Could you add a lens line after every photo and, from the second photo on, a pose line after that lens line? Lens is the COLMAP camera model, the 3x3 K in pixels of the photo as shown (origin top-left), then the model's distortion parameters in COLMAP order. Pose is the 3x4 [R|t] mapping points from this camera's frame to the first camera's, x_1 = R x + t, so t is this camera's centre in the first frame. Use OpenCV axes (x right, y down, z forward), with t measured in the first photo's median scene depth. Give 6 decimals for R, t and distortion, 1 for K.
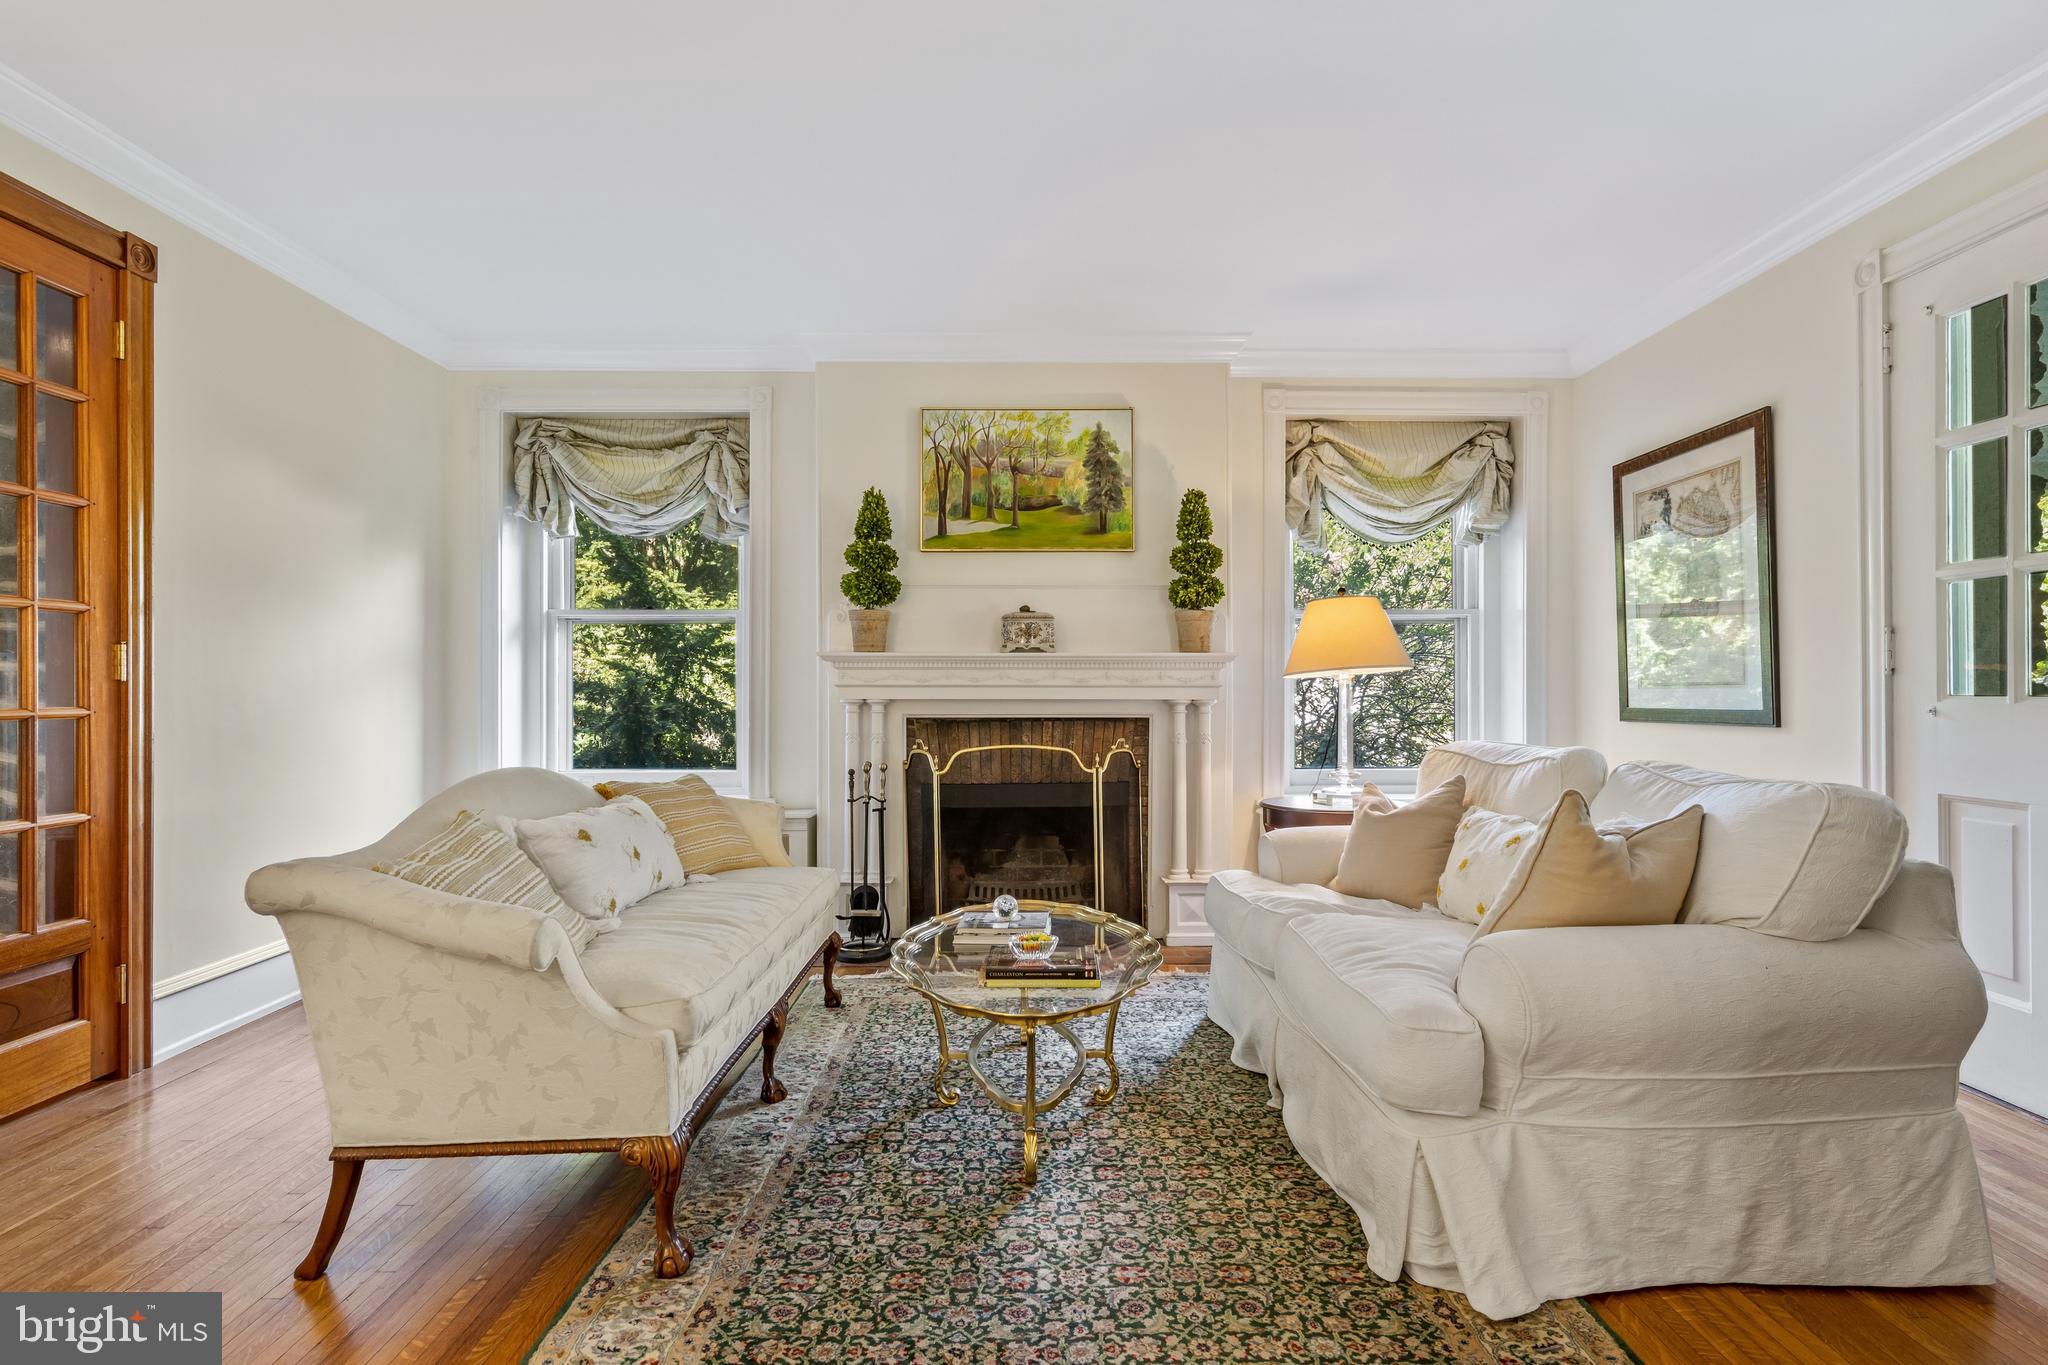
lens RADIAL K [[1047.0, 0, 1024.0], [0, 1047.0, 682.5], [0, 0, 1]] dist [0.010388, -0.001257]
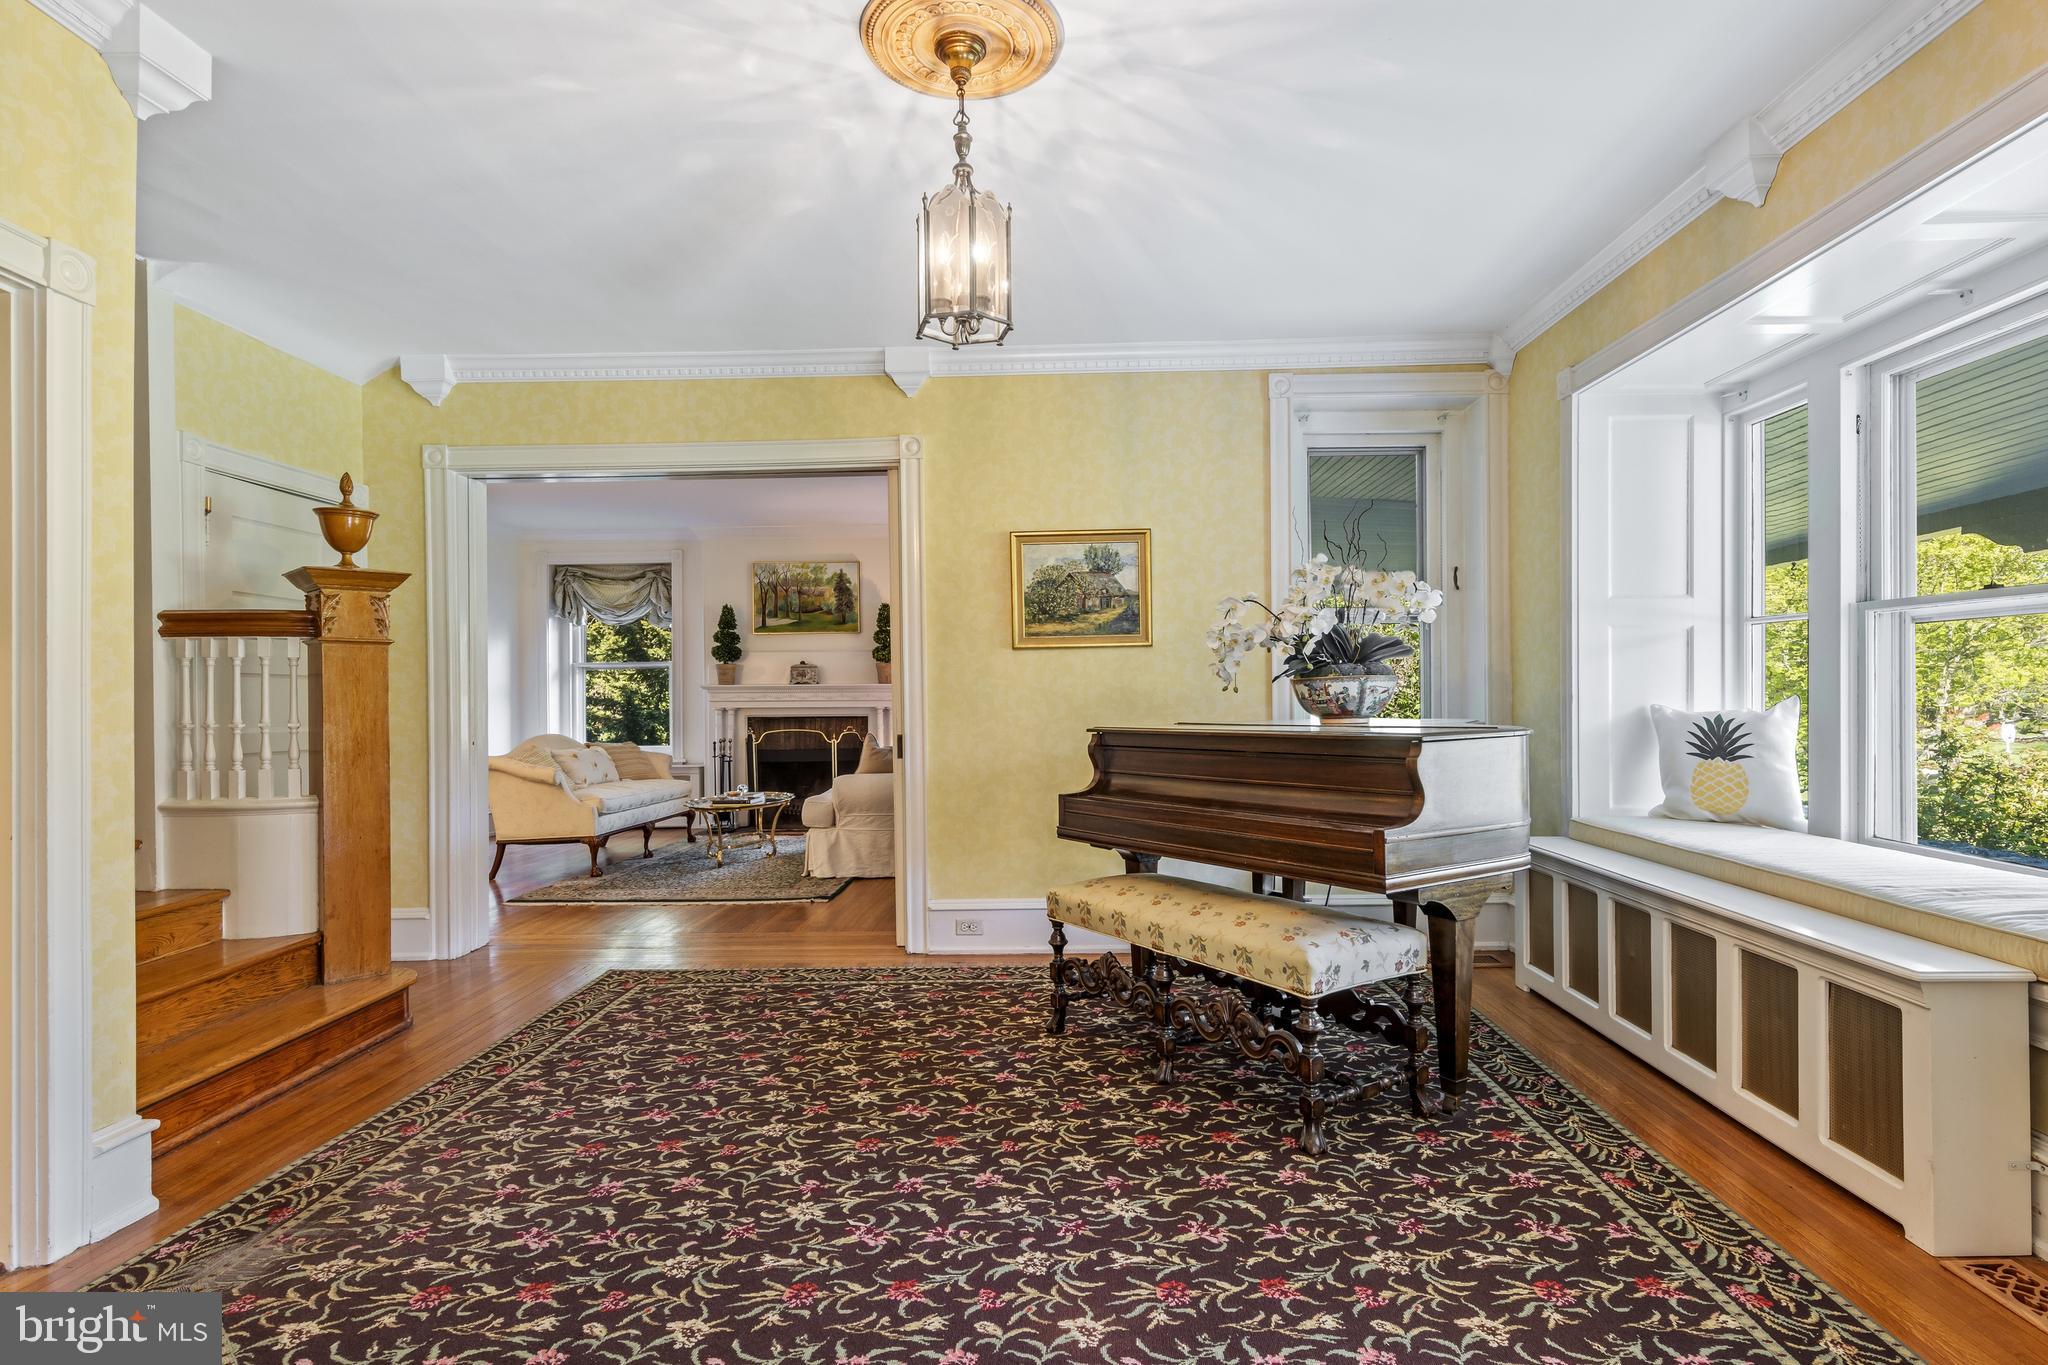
lens RADIAL K [[1048.8, 0, 1028.2], [0, 1048.8, 695.3], [0, 0, 1]] dist [0.013299, -0.002529]
pose [[0.999122, -0.007486, -0.041223, 0.521673], [0.007551, 0.999970, 0.001432, -0.006905], [0.041211, -0.001742, 0.999149, -1.011394]]
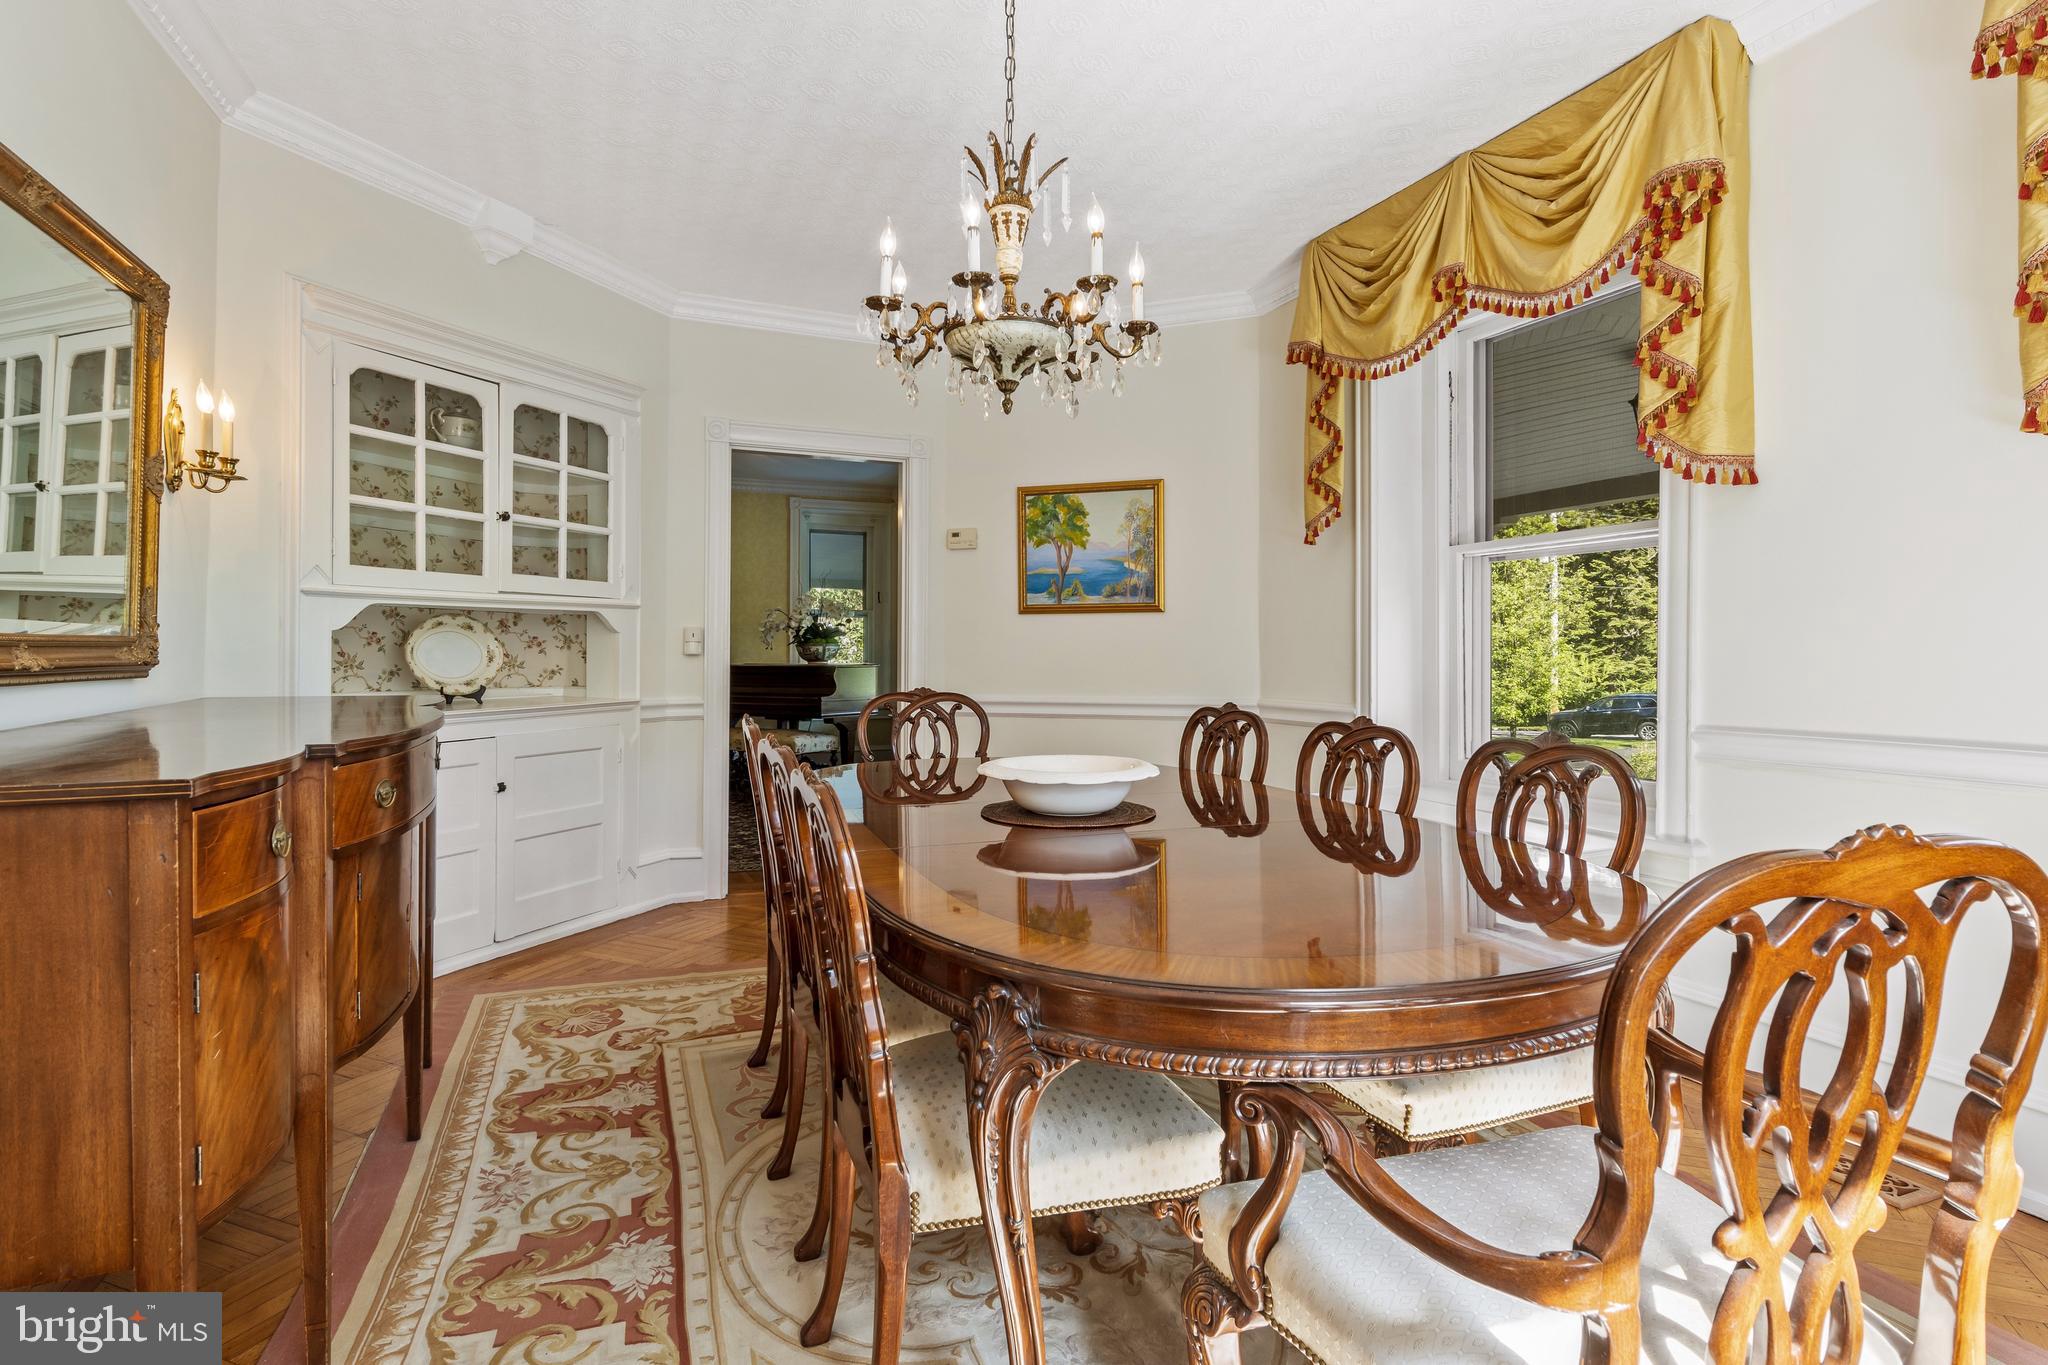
lens RADIAL K [[1048.8, 0, 1028.2], [0, 1048.8, 695.3], [0, 0, 1]] dist [0.013299, -0.002529]
pose [[0.928236, -0.010933, 0.371831, 0.374529], [-0.004720, 0.999141, 0.041162, -0.005528], [-0.371961, -0.039963, 0.927388, -2.113974]]
